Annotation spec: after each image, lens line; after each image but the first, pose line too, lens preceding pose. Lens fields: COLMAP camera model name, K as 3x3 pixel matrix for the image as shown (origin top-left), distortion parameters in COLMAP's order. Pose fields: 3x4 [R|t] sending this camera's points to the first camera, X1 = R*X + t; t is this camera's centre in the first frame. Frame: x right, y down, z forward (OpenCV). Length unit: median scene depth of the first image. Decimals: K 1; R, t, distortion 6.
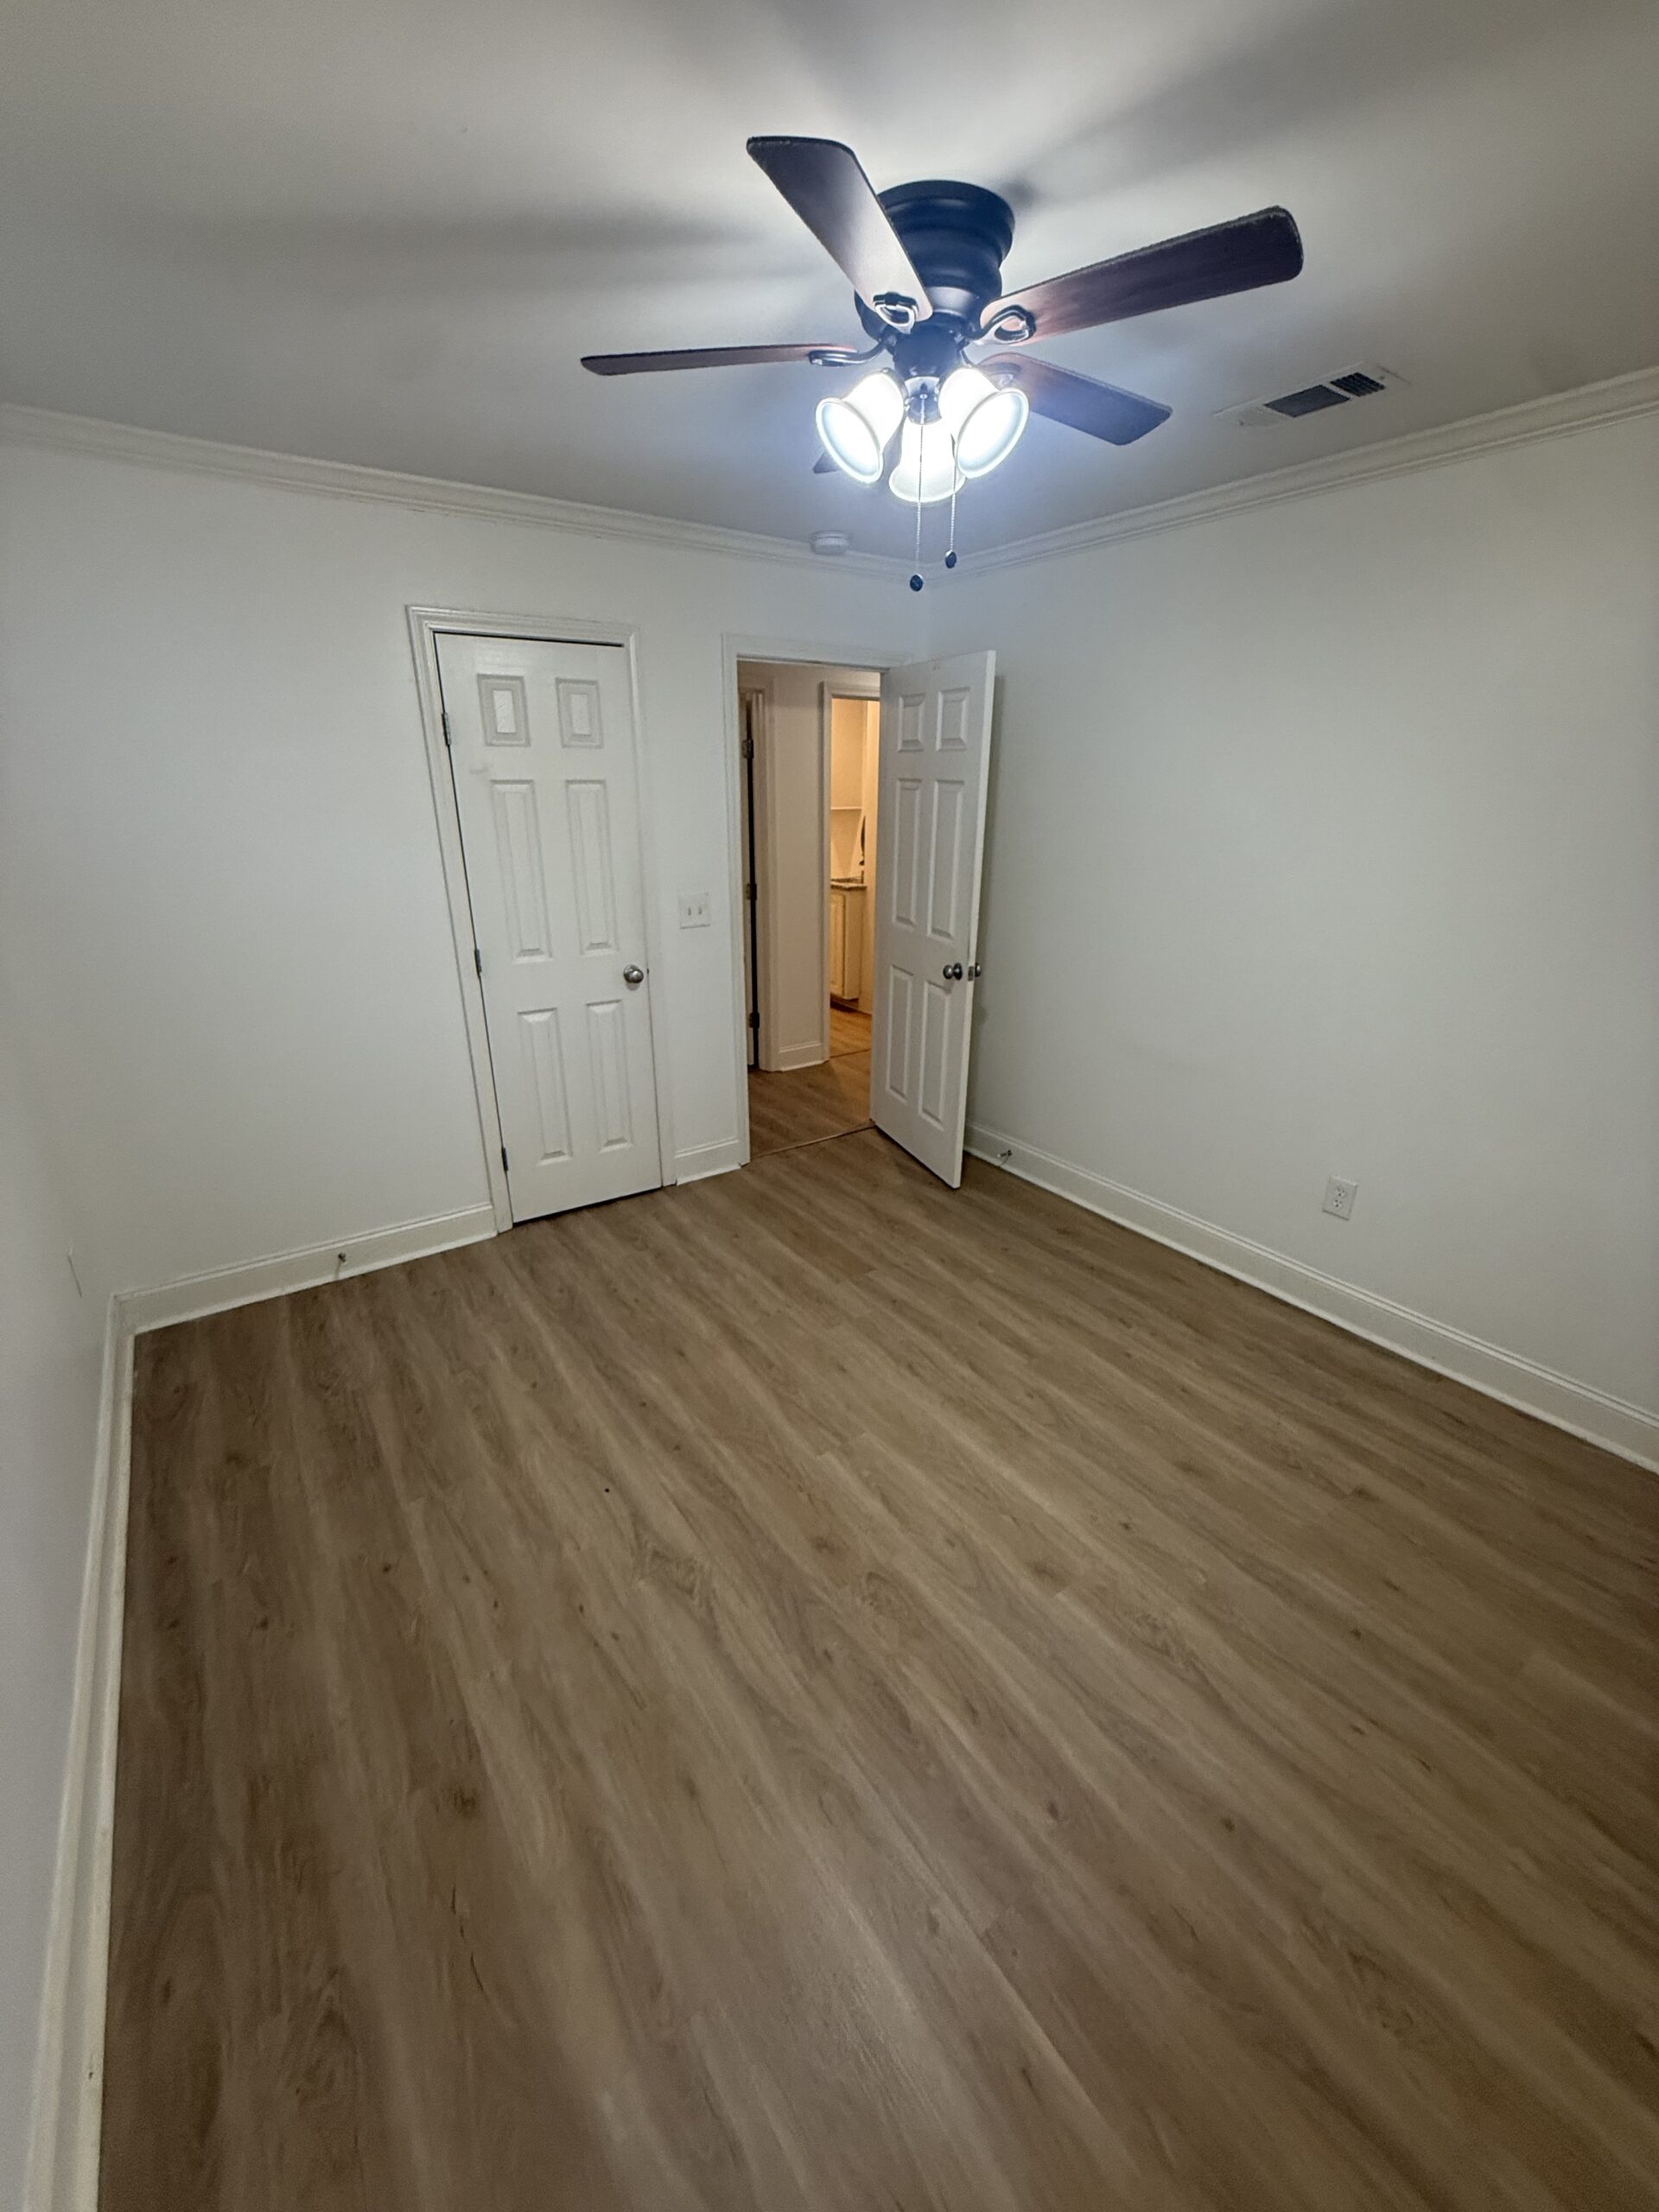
lens RADIAL K [[885.6, 0, 831.0], [0, 885.6, 1095.5], [0, 0, 1]] dist [-0.001650, -0.000041]
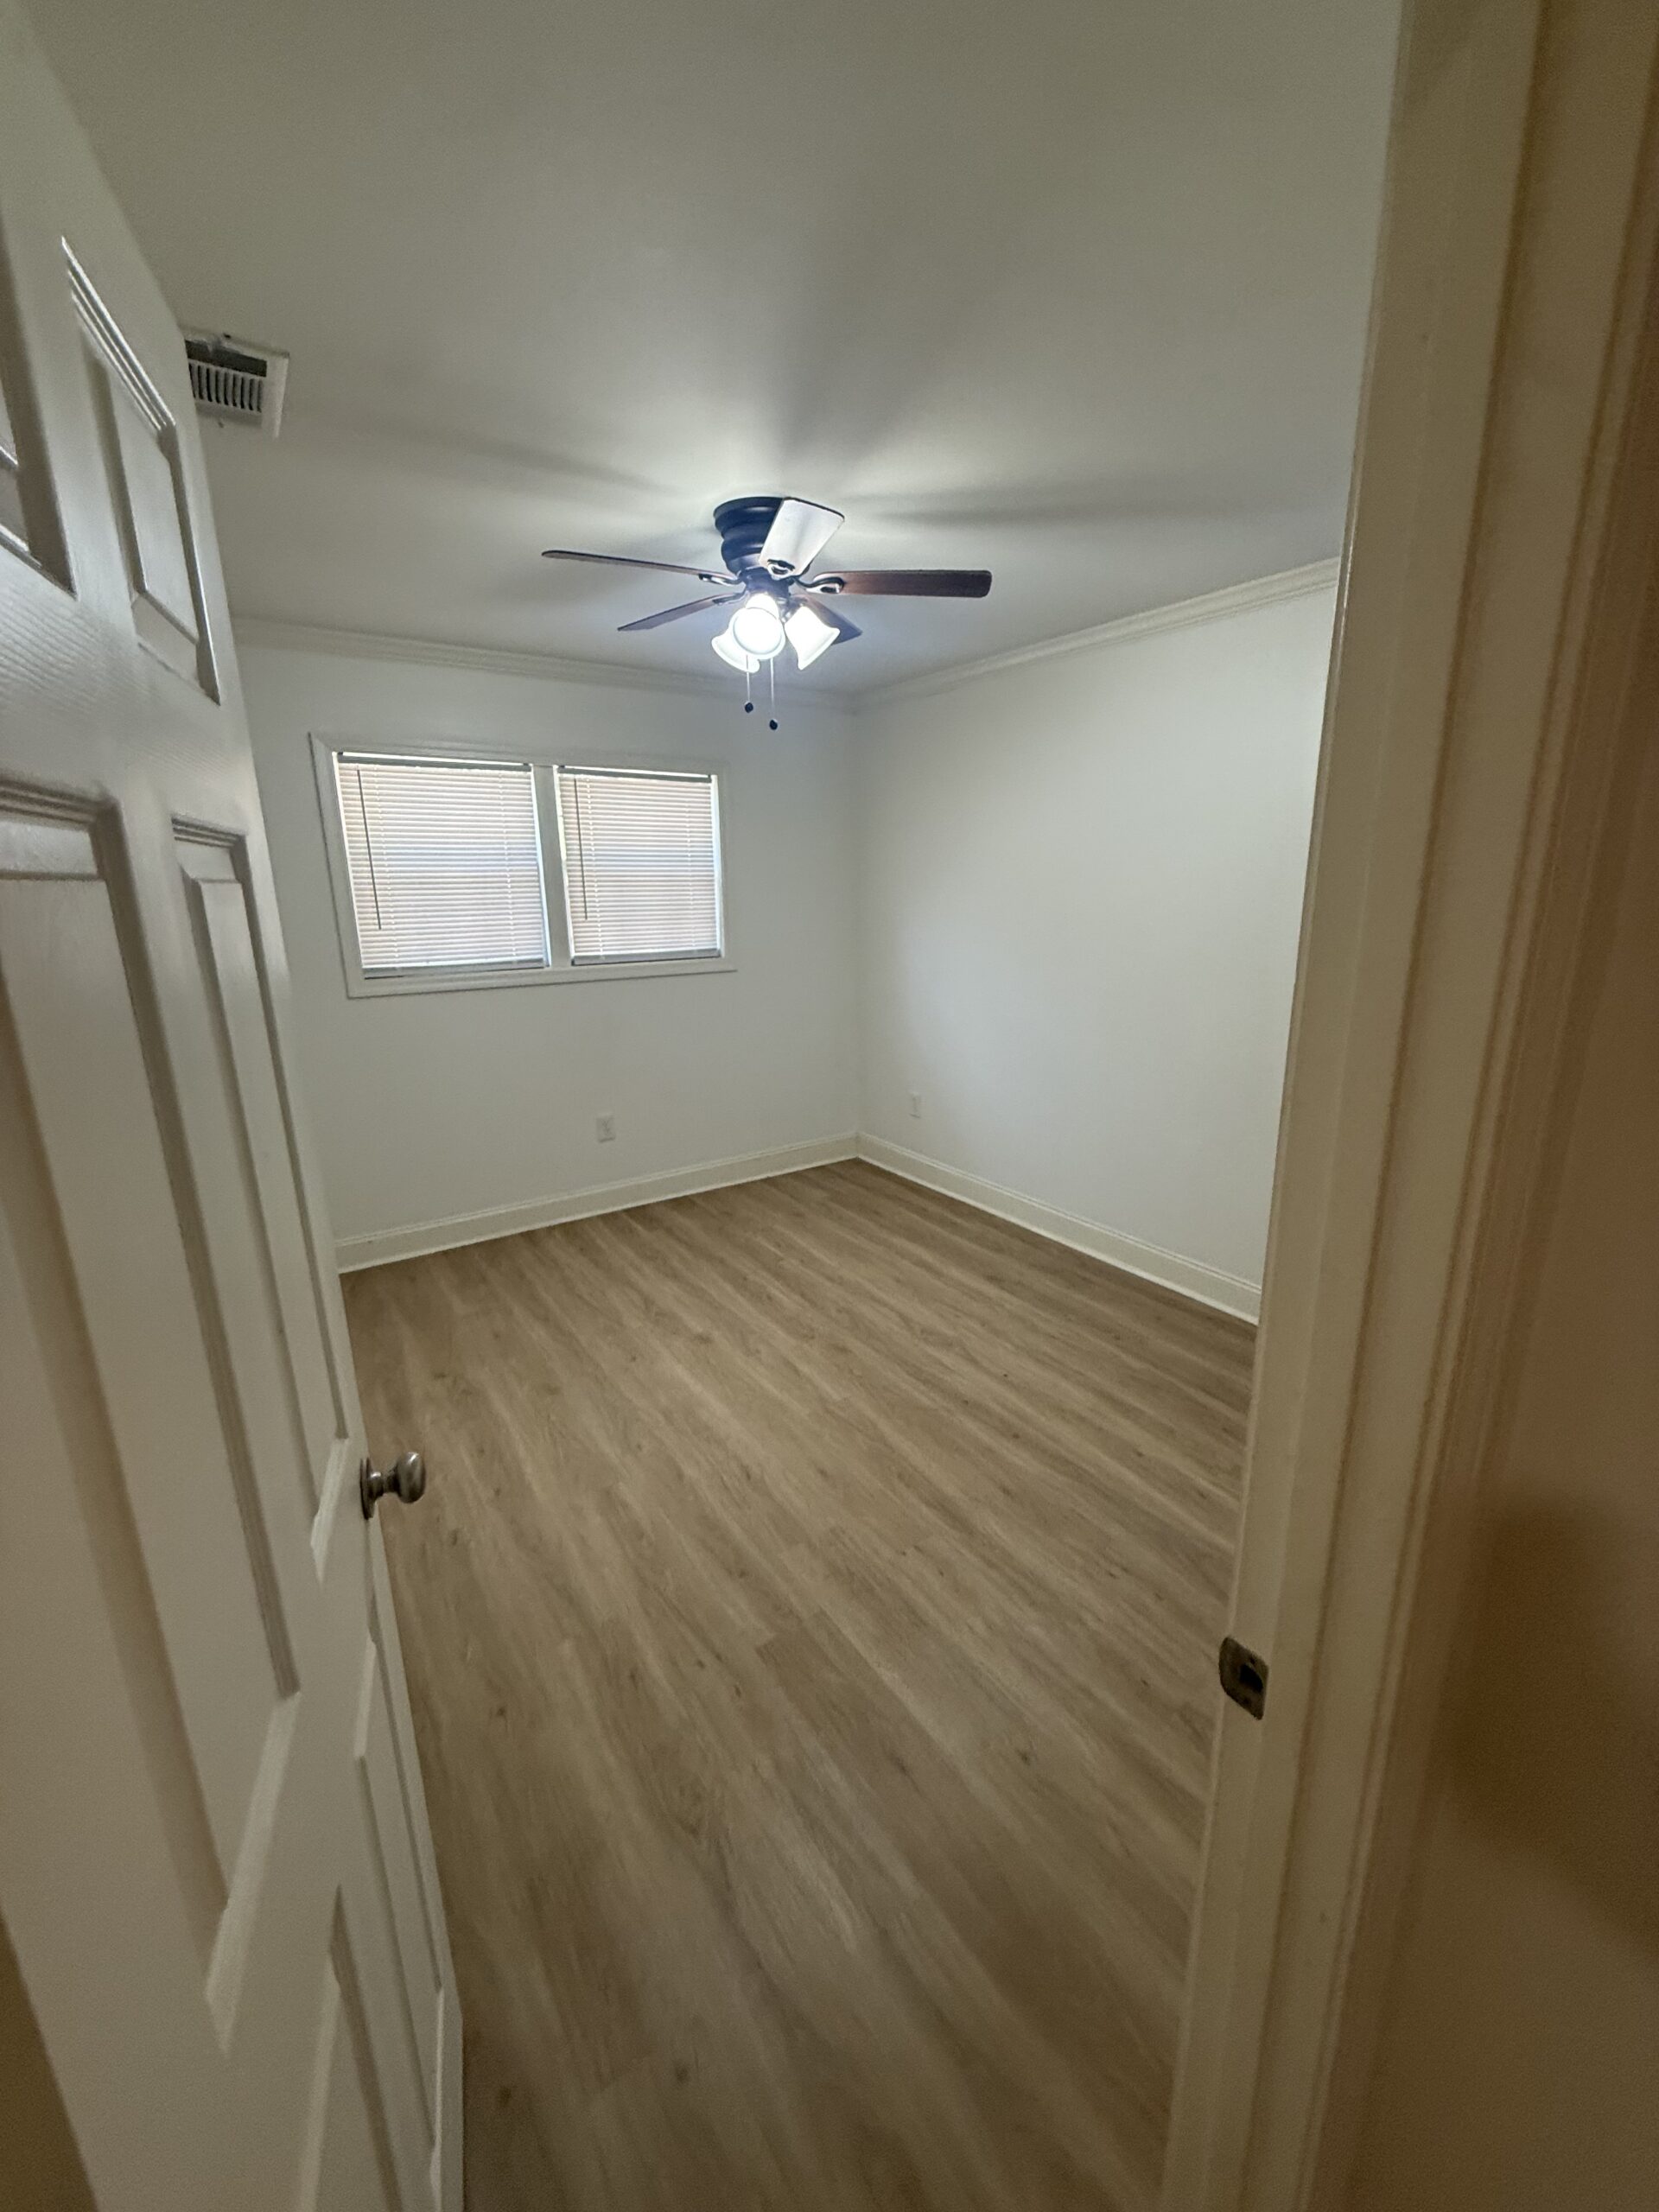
lens RADIAL K [[885.6, 0, 831.0], [0, 885.6, 1095.5], [0, 0, 1]] dist [-0.001650, -0.000041]
pose [[-0.999832, 0.003625, 0.017961, -0.016293], [0.013120, 0.825929, 0.563621, -0.604028], [-0.012791, 0.563762, -0.825838, 1.728721]]
